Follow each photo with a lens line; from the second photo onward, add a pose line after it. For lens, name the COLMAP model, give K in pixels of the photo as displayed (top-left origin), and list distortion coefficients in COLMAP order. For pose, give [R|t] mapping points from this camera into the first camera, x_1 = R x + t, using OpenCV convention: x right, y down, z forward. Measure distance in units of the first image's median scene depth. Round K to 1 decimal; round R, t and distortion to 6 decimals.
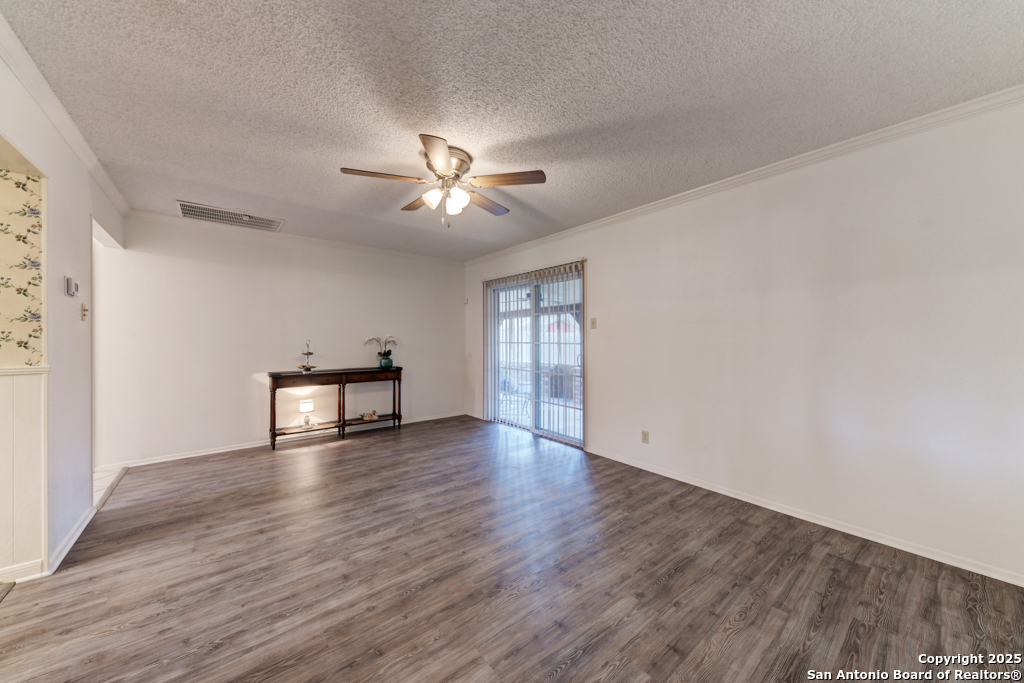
lens RADIAL K [[355.7, 0, 520.3], [0, 355.7, 332.5], [0, 0, 1]] dist [0.005684, -0.004360]
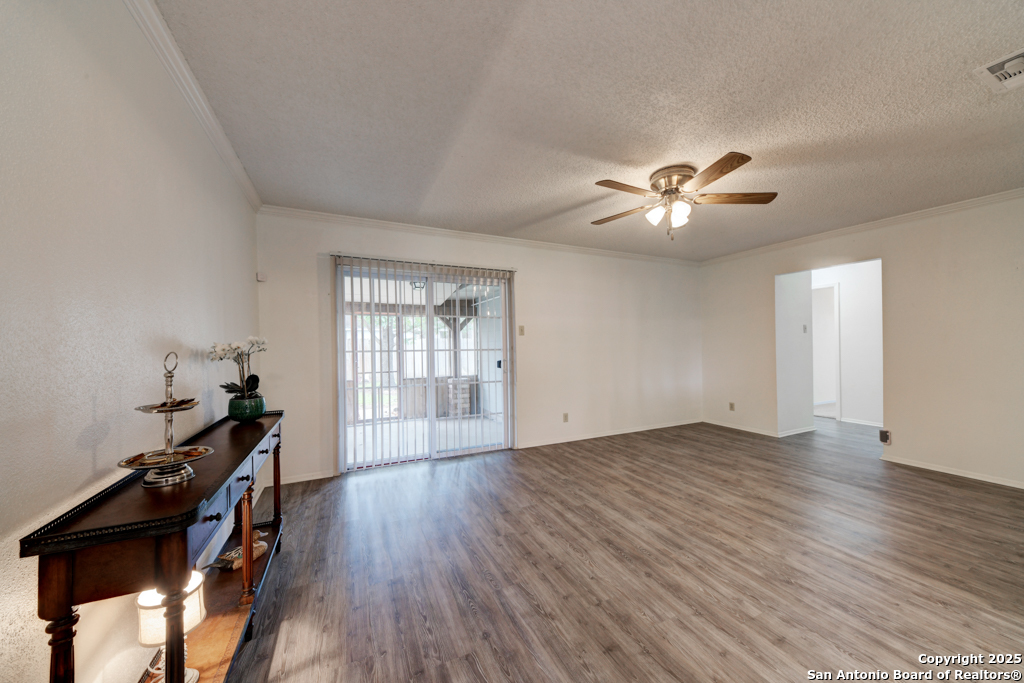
lens RADIAL K [[355.7, 0, 496.1], [0, 355.7, 337.4], [0, 0, 1]] dist [0.005684, -0.004360]
pose [[0.270946, 0.009708, 0.962545, -1.158875], [-0.007995, 0.999937, -0.007835, 0.007357], [-0.962561, -0.005573, 0.271007, 1.024525]]
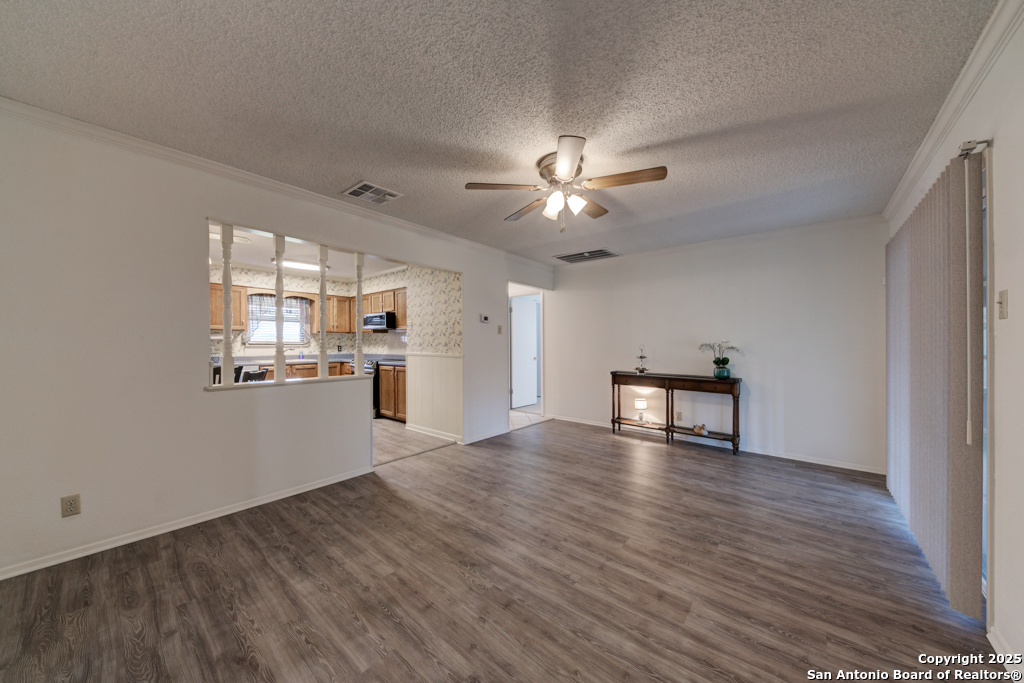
lens RADIAL K [[355.7, 0, 496.3], [0, 355.7, 350.5], [0, 0, 1]] dist [0.005684, -0.004360]
pose [[0.157191, 0.024998, -0.987252, 0.628881], [0.012851, 0.999543, 0.027355, 0.002250], [0.987485, -0.016987, 0.156798, 0.544821]]
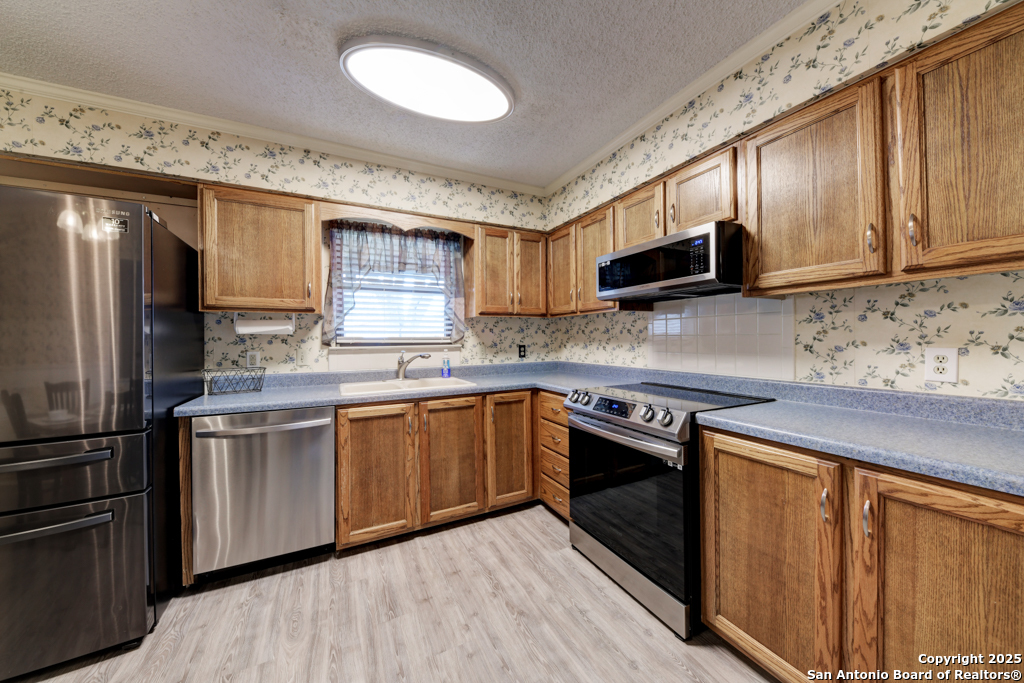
lens RADIAL K [[355.7, 0, 513.3], [0, 355.7, 331.9], [0, 0, 1]] dist [0.005684, -0.004360]
pose [[-0.216751, -0.008411, -0.976191, -0.904607], [0.026067, 0.999556, -0.014400, -0.003080], [0.975879, -0.028567, -0.216436, 0.065175]]
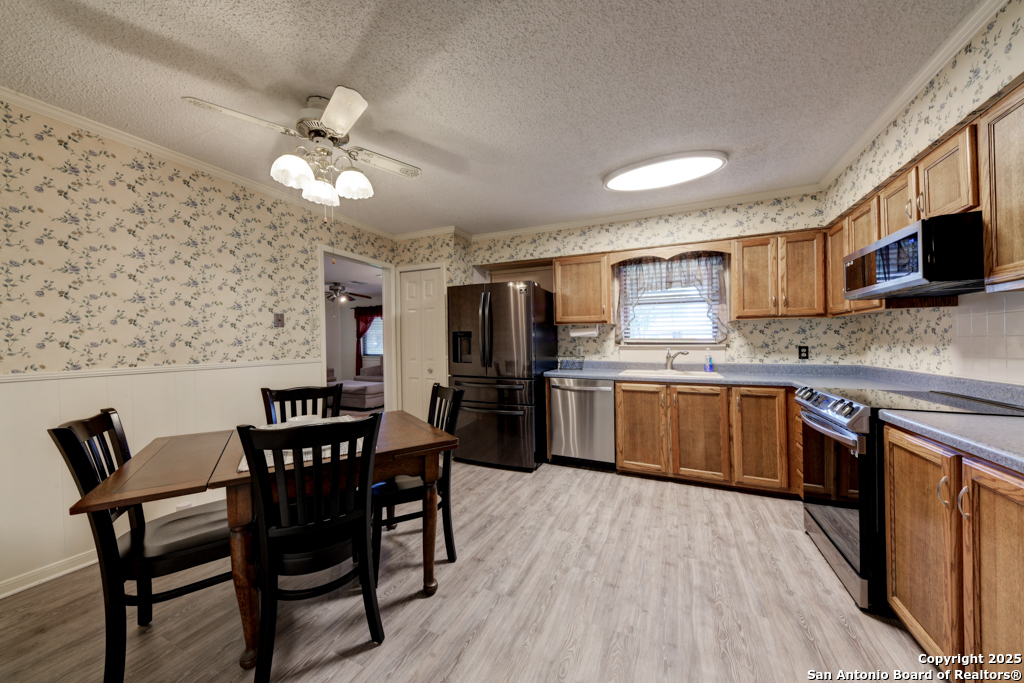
lens RADIAL K [[355.7, 0, 508.8], [0, 355.7, 327.2], [0, 0, 1]] dist [0.005684, -0.004360]
pose [[-0.902202, -0.006096, -0.431271, -0.718779], [0.018579, 0.998423, -0.052981, 0.005795], [0.430913, -0.055812, -0.900666, 0.447908]]
